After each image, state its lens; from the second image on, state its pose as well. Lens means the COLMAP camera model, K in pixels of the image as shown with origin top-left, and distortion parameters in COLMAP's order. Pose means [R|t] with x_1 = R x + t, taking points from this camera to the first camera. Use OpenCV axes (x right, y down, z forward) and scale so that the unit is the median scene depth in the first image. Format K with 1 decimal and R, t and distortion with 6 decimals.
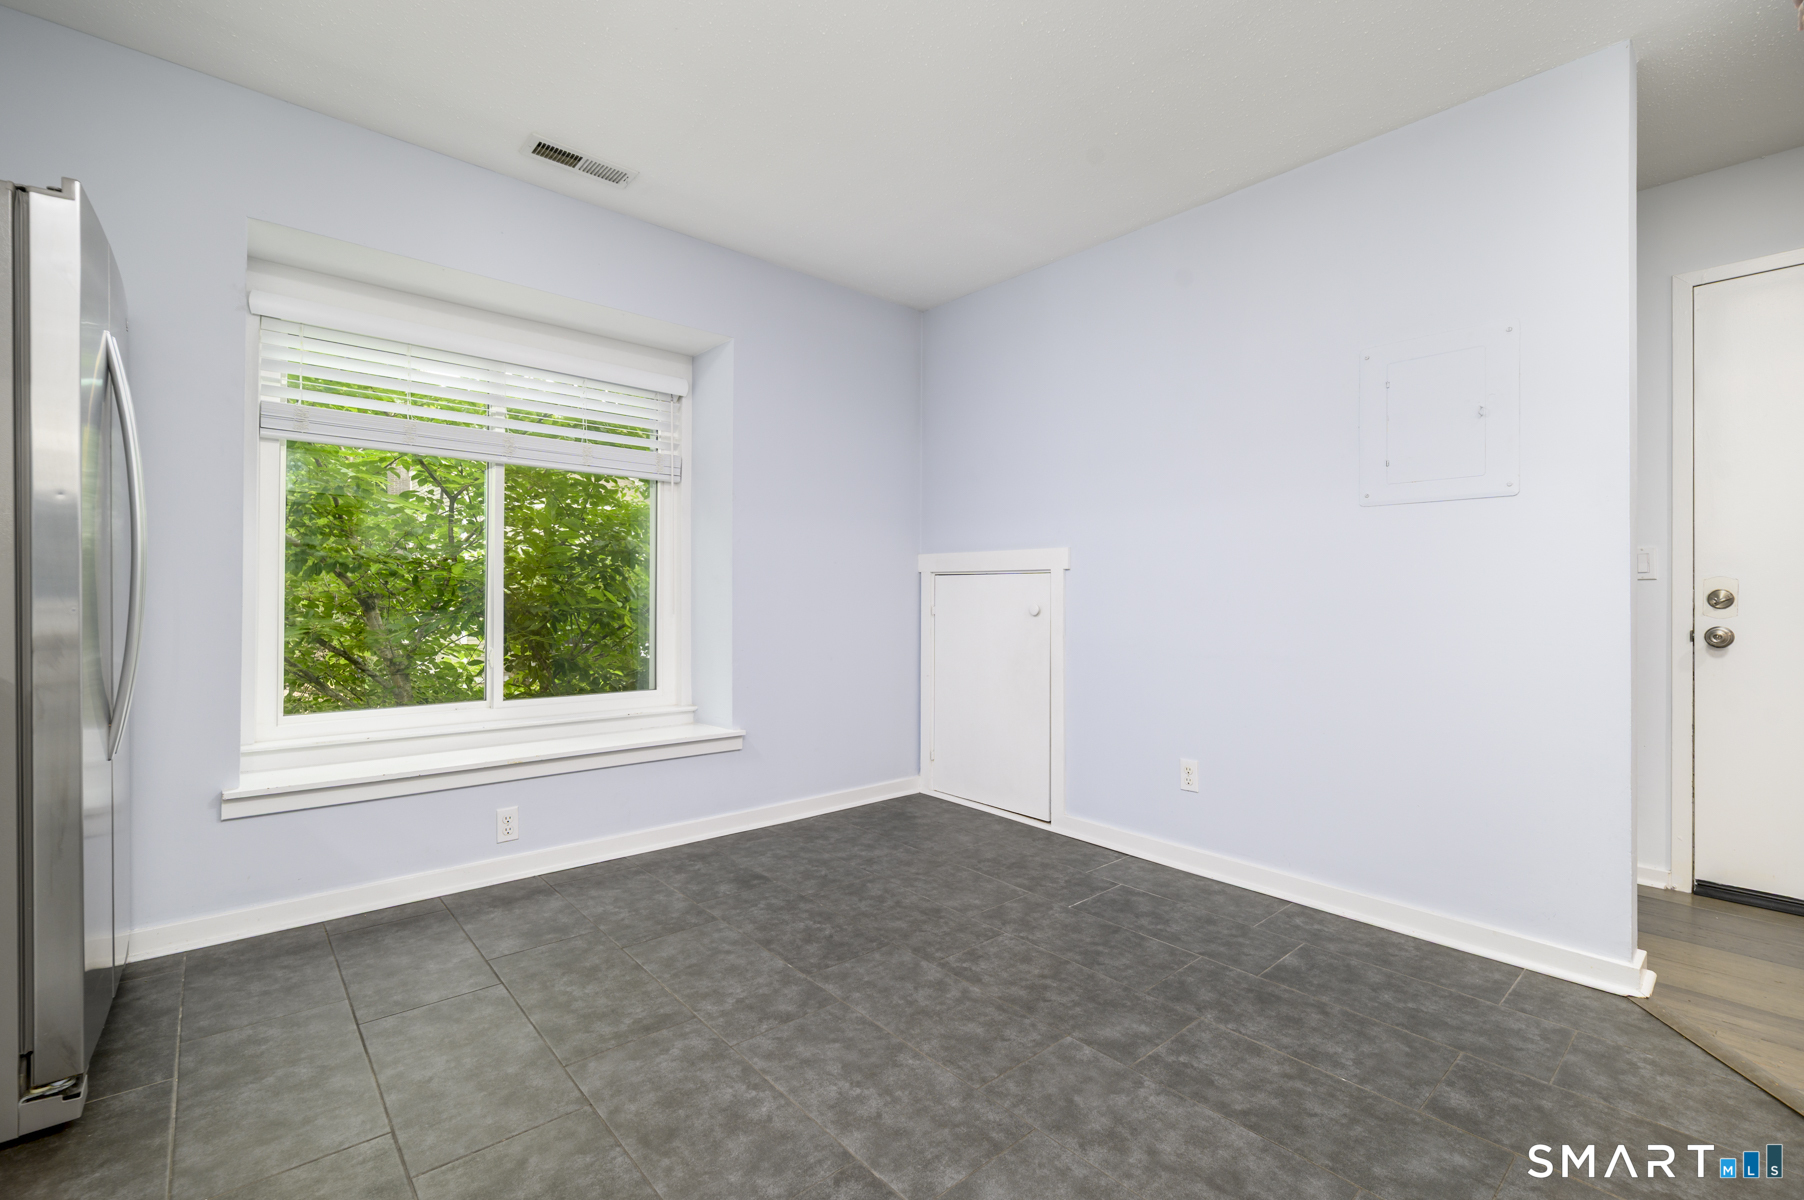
lens RADIAL K [[786.6, 0, 898.6], [0, 786.6, 597.5], [0, 0, 1]] dist [0.000273, -0.000902]
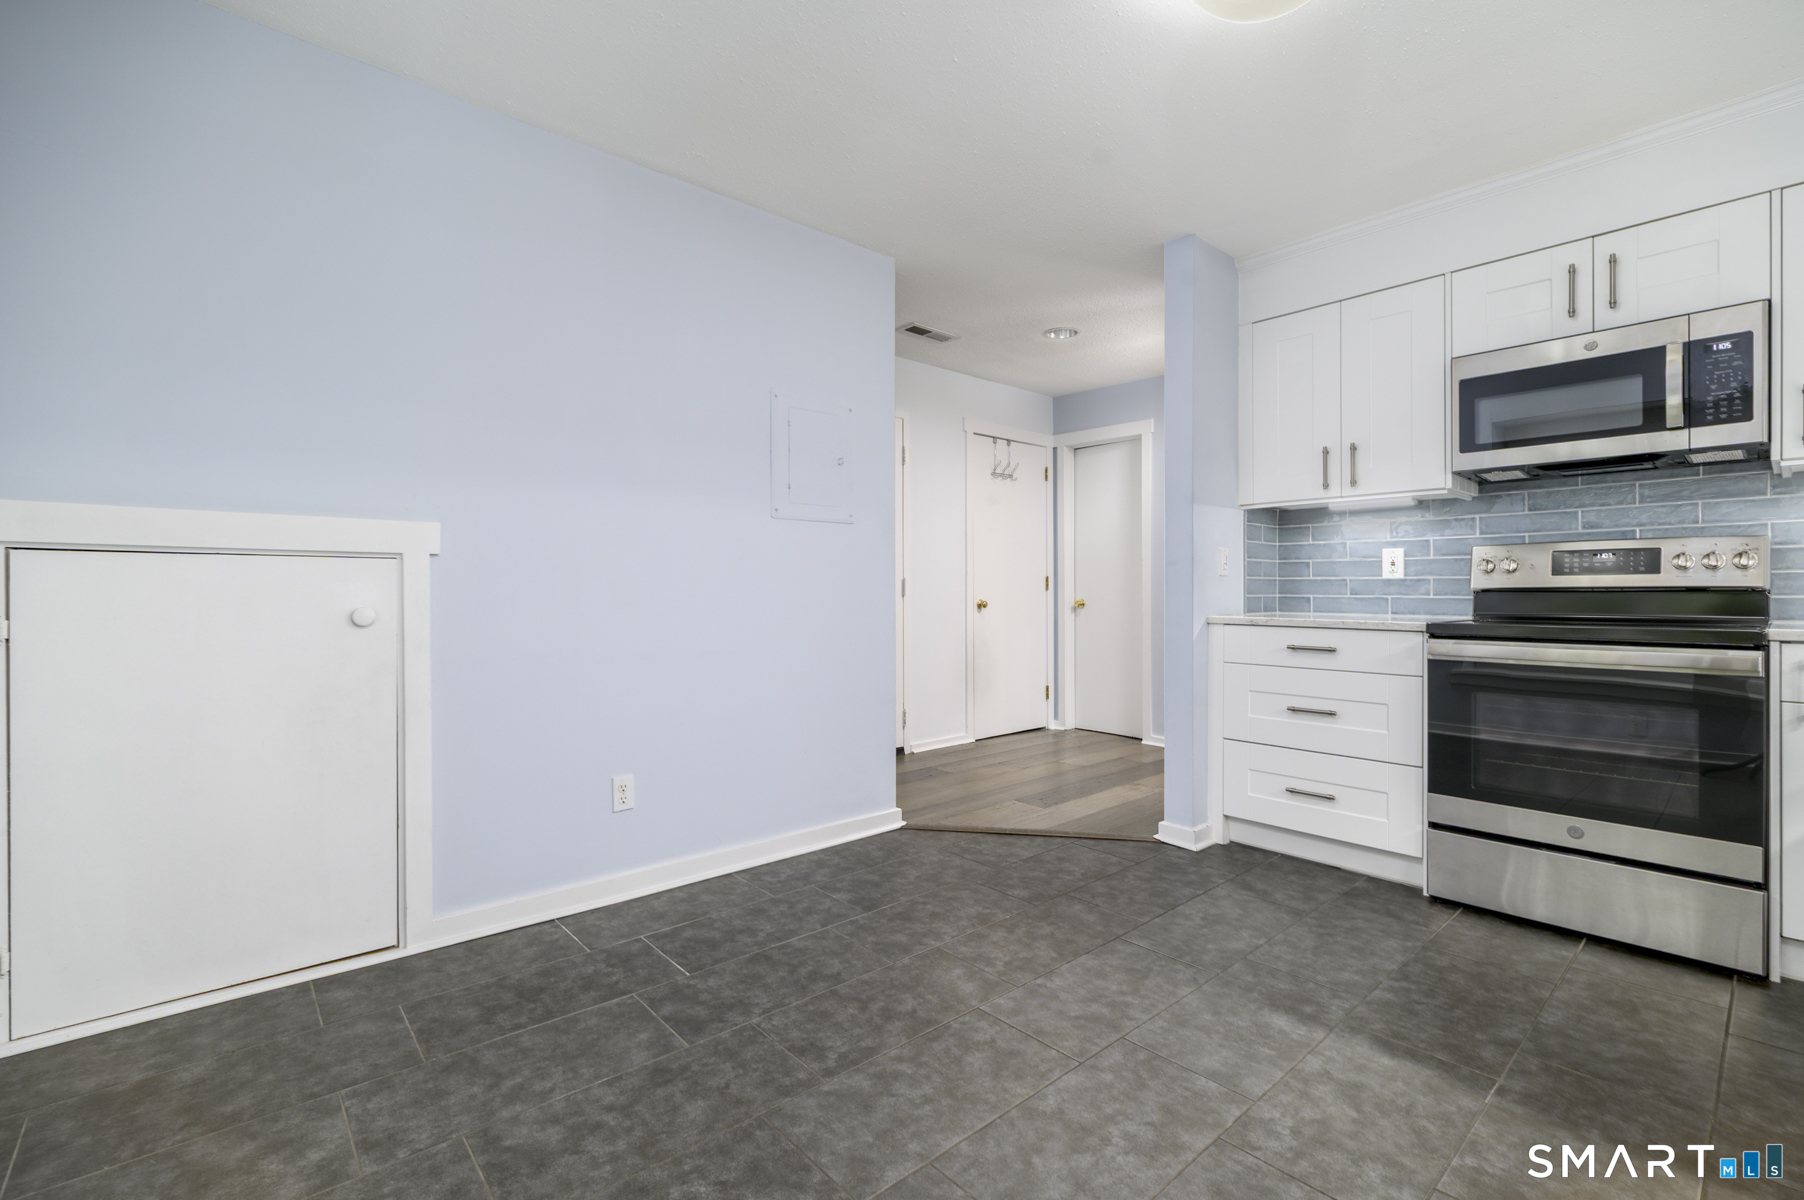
lens RADIAL K [[786.6, 0, 898.6], [0, 786.6, 597.5], [0, 0, 1]] dist [0.000273, -0.000902]
pose [[0.003486, -0.015132, 0.999879, -0.646666], [0.003067, 0.999881, 0.015121, -0.012097], [-0.999989, 0.003014, 0.003532, 0.843546]]
